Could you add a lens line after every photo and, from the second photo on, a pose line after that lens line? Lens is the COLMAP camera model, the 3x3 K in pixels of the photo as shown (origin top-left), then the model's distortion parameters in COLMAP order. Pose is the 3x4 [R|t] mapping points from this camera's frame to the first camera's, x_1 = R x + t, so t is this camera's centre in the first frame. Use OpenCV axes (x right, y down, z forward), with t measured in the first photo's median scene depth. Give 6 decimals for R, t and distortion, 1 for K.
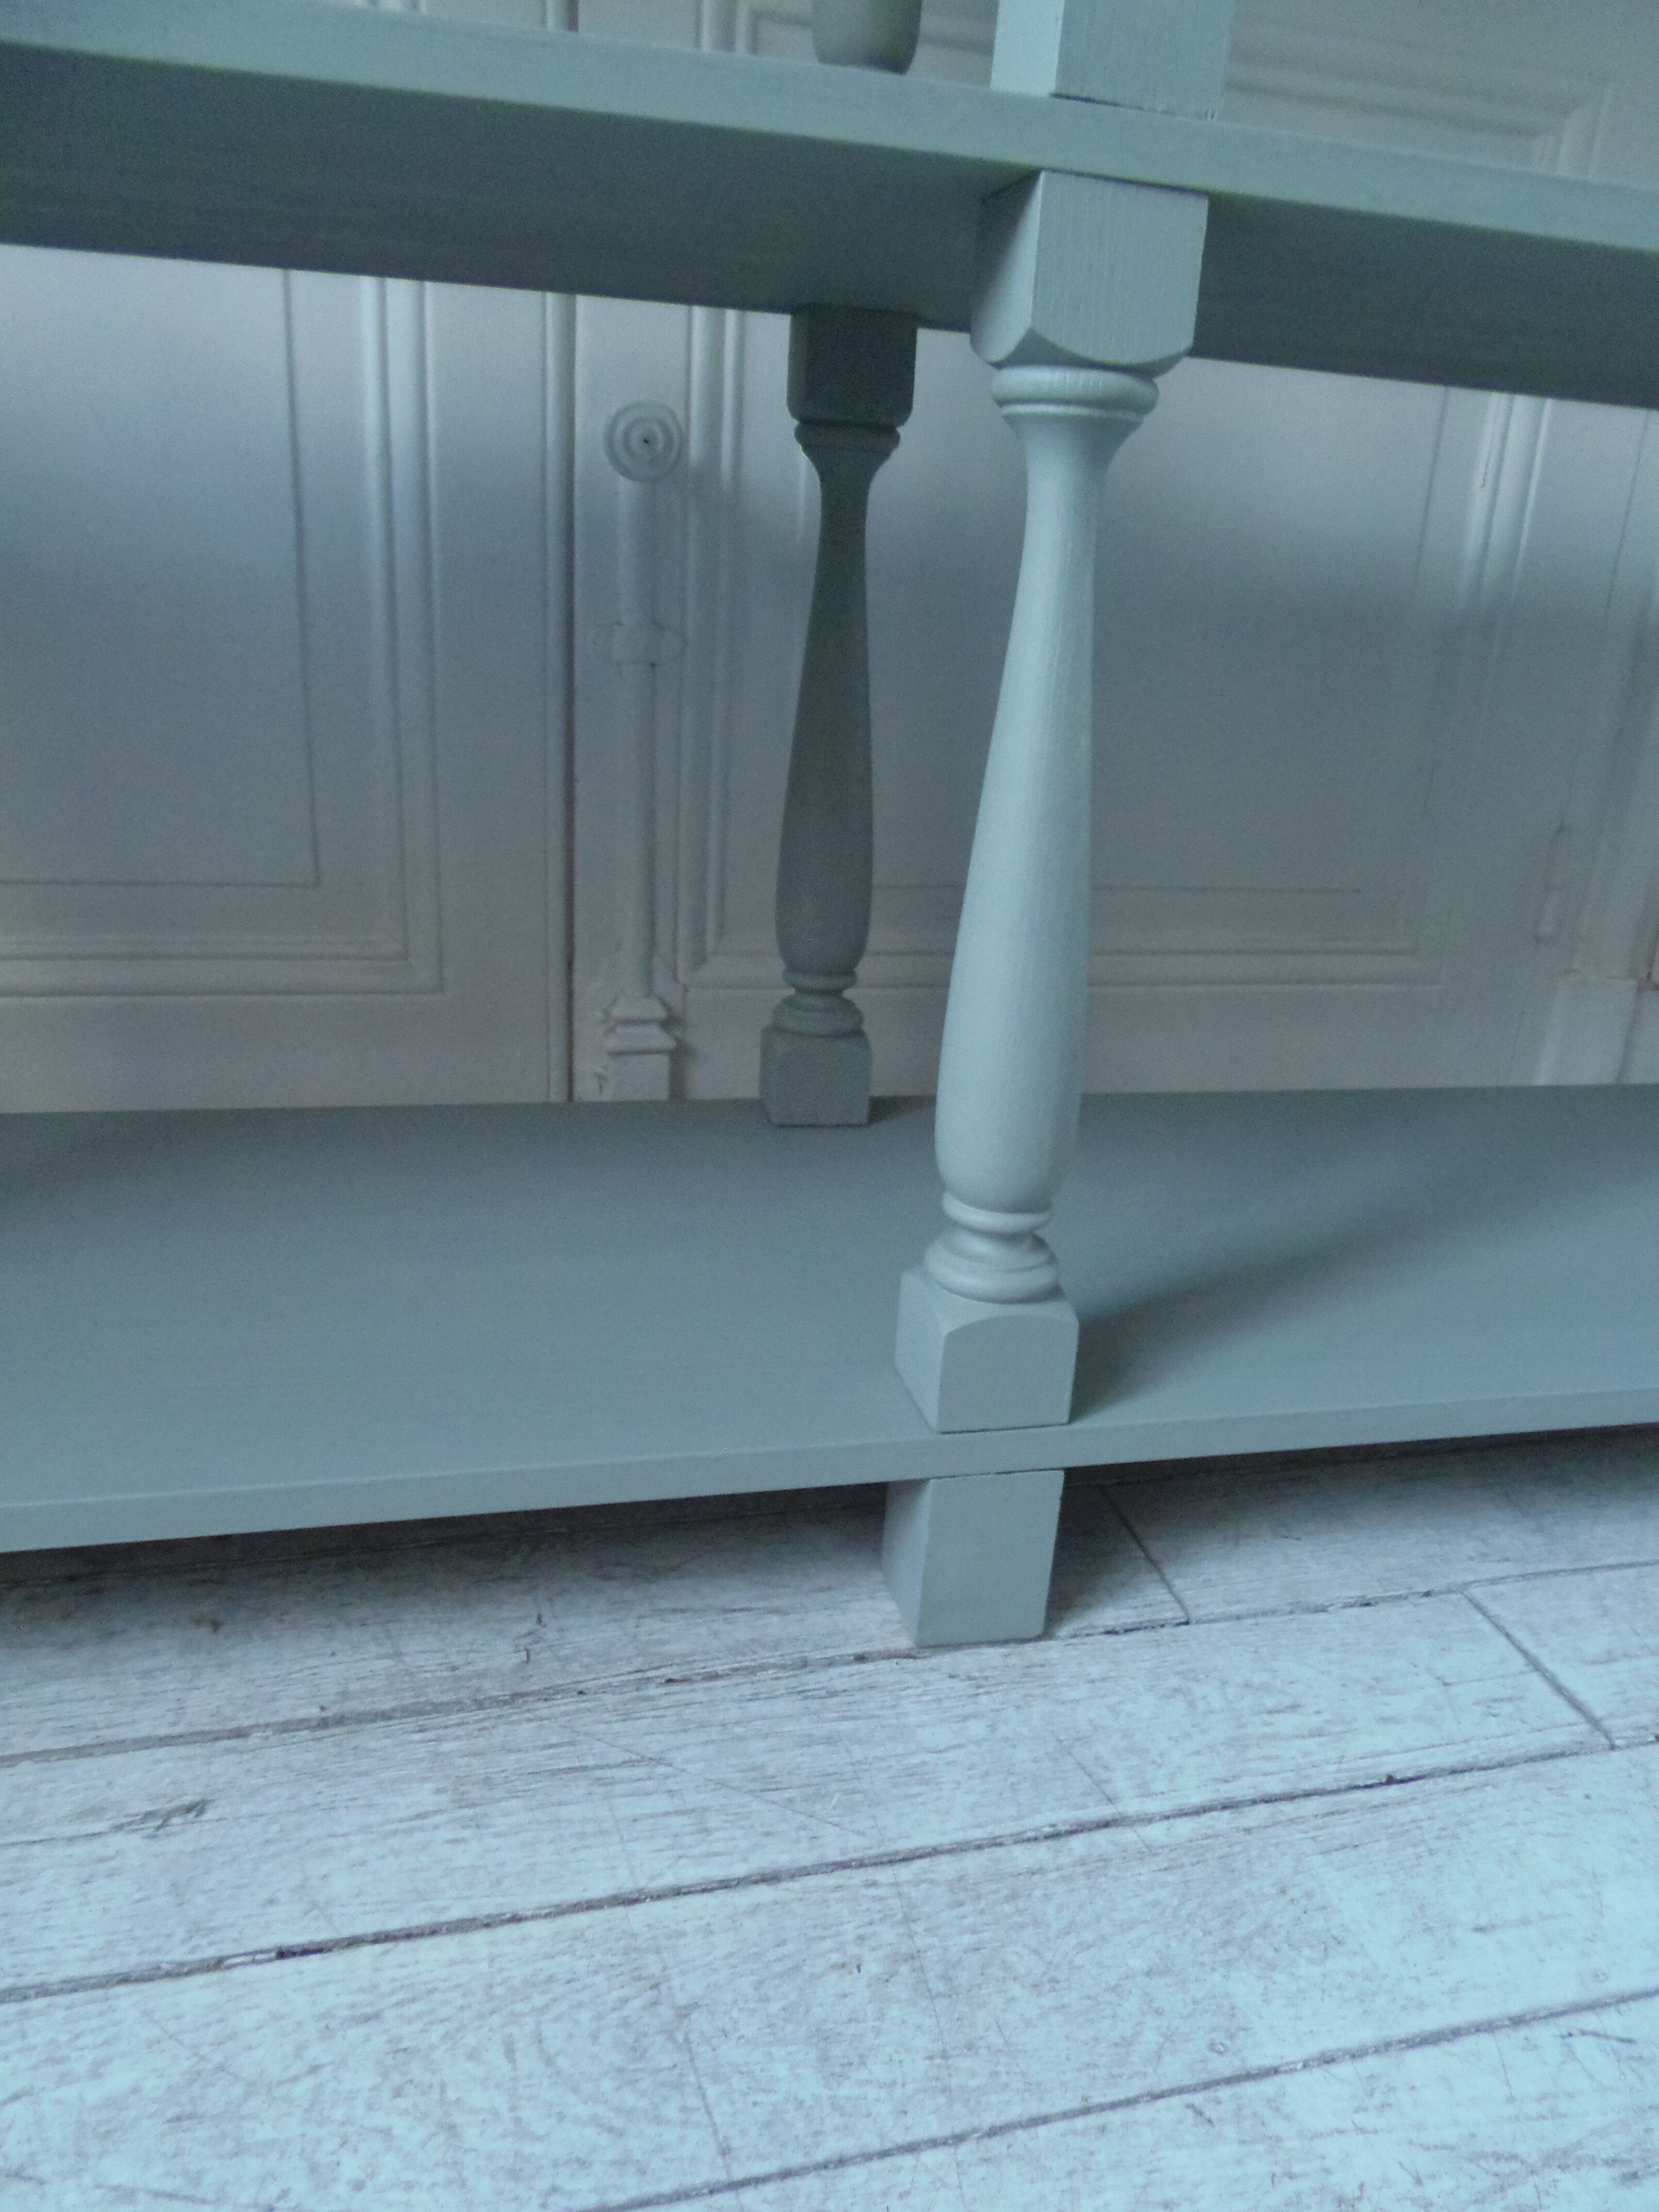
lens RADIAL K [[1629.5, 0, 873.0], [0, 1629.5, 1140.0], [0, 0, 1]] dist [-0.008911, -0.006044]
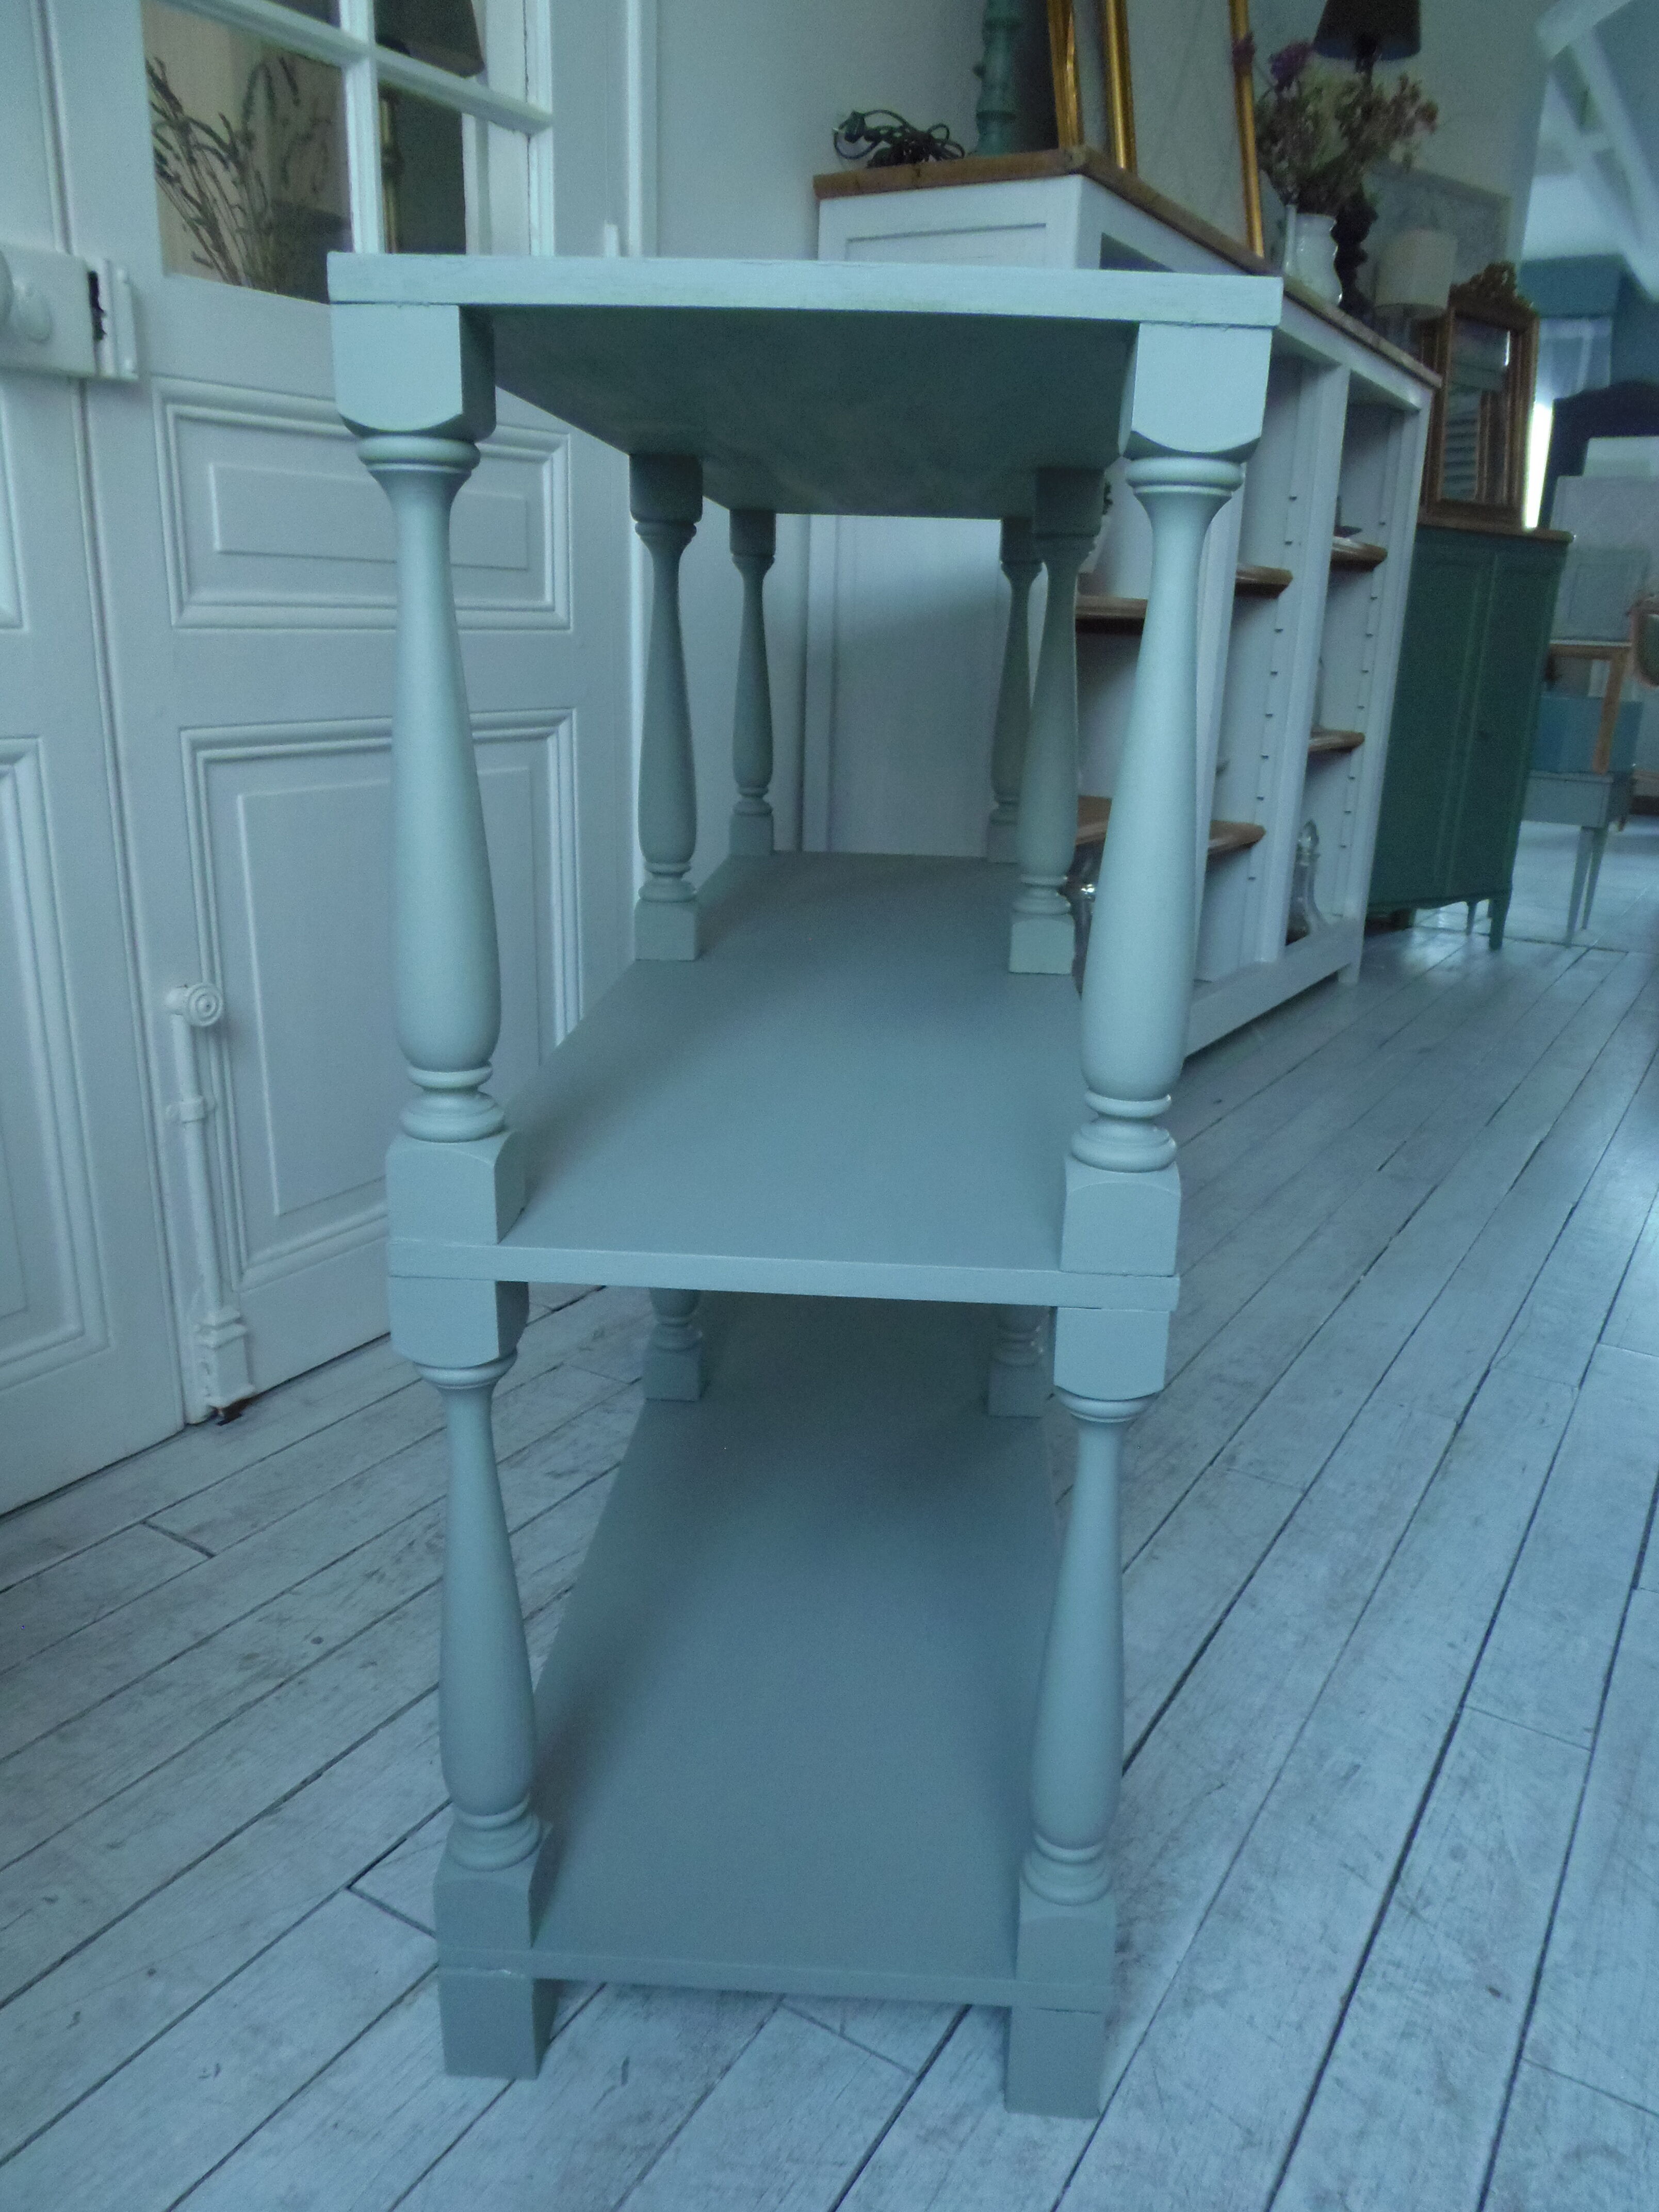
lens RADIAL K [[1629.5, 0, 867.0], [0, 1629.5, 1123.5], [0, 0, 1]] dist [-0.008911, -0.006044]
pose [[0.711805, -0.252091, 0.655579, -1.216472], [0.257213, 0.962091, 0.090681, -0.423543], [-0.653586, 0.104076, 0.749662, -1.131955]]
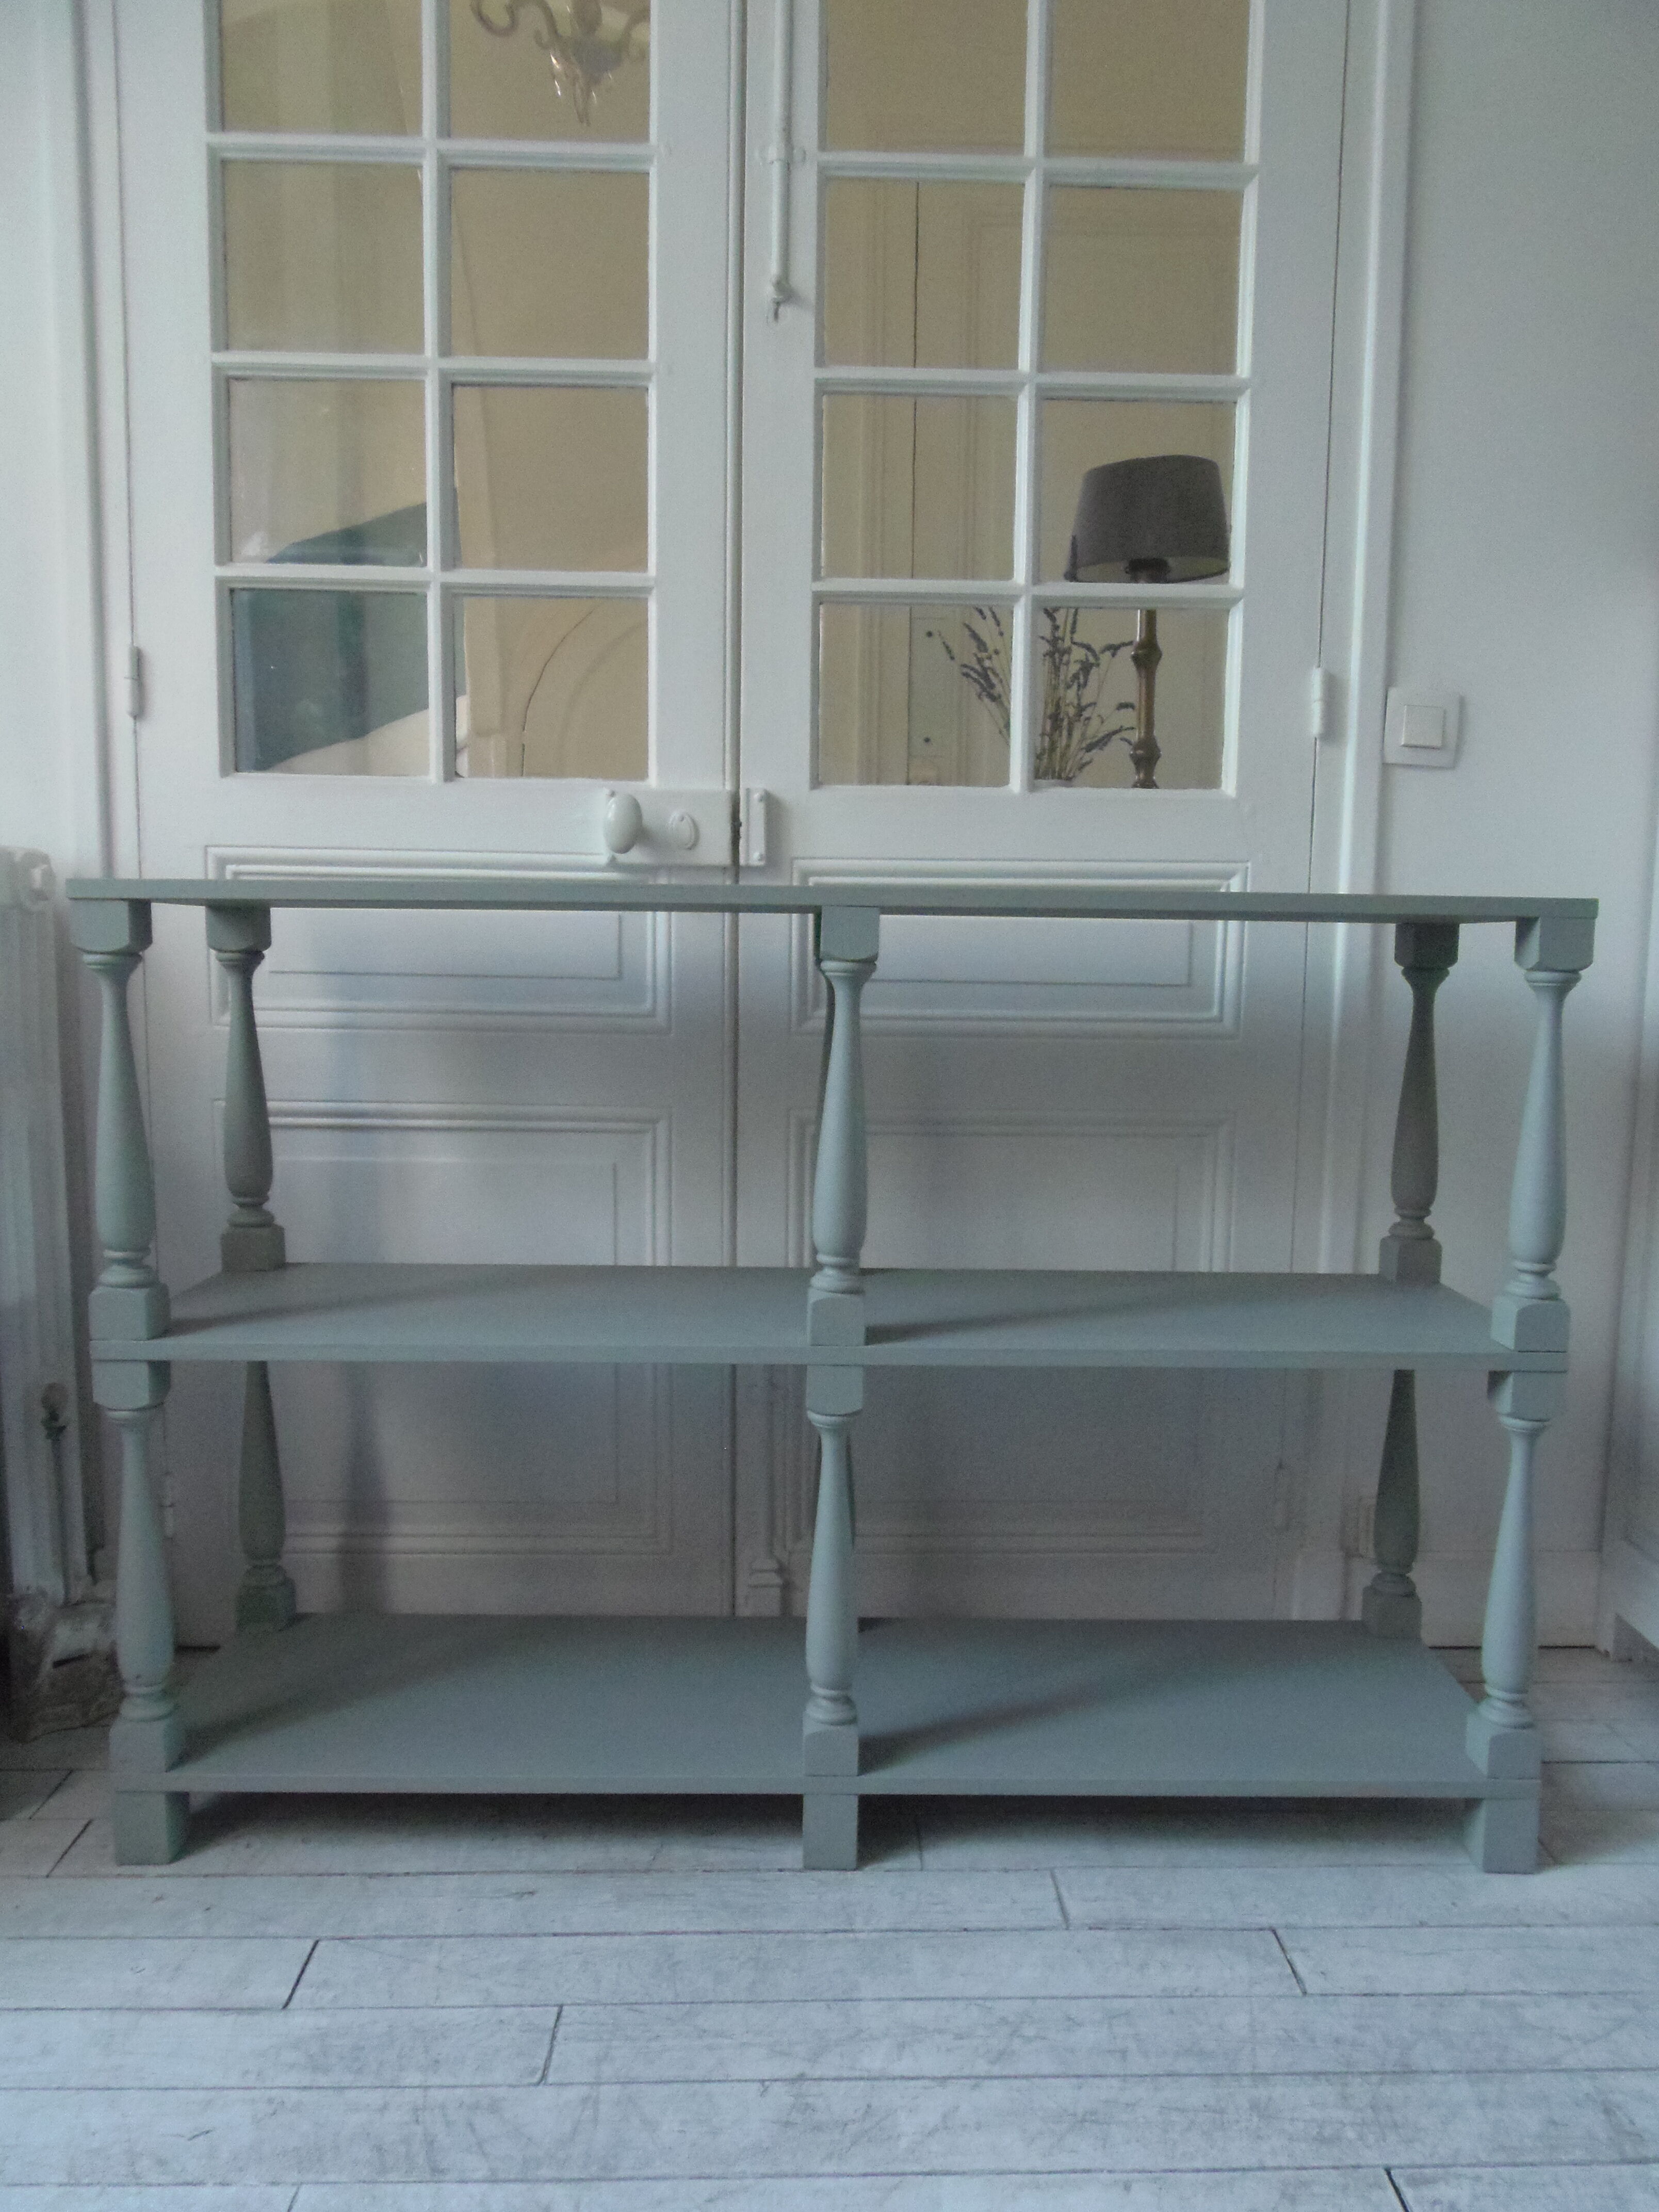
lens RADIAL K [[1629.5, 0, 847.7], [0, 1629.5, 1133.5], [0, 0, 1]] dist [-0.008911, -0.006044]
pose [[0.972617, -0.027122, -0.230826, 0.752925], [-0.030391, 0.969798, -0.242009, -0.195321], [0.230418, 0.242397, 0.942418, -1.737164]]
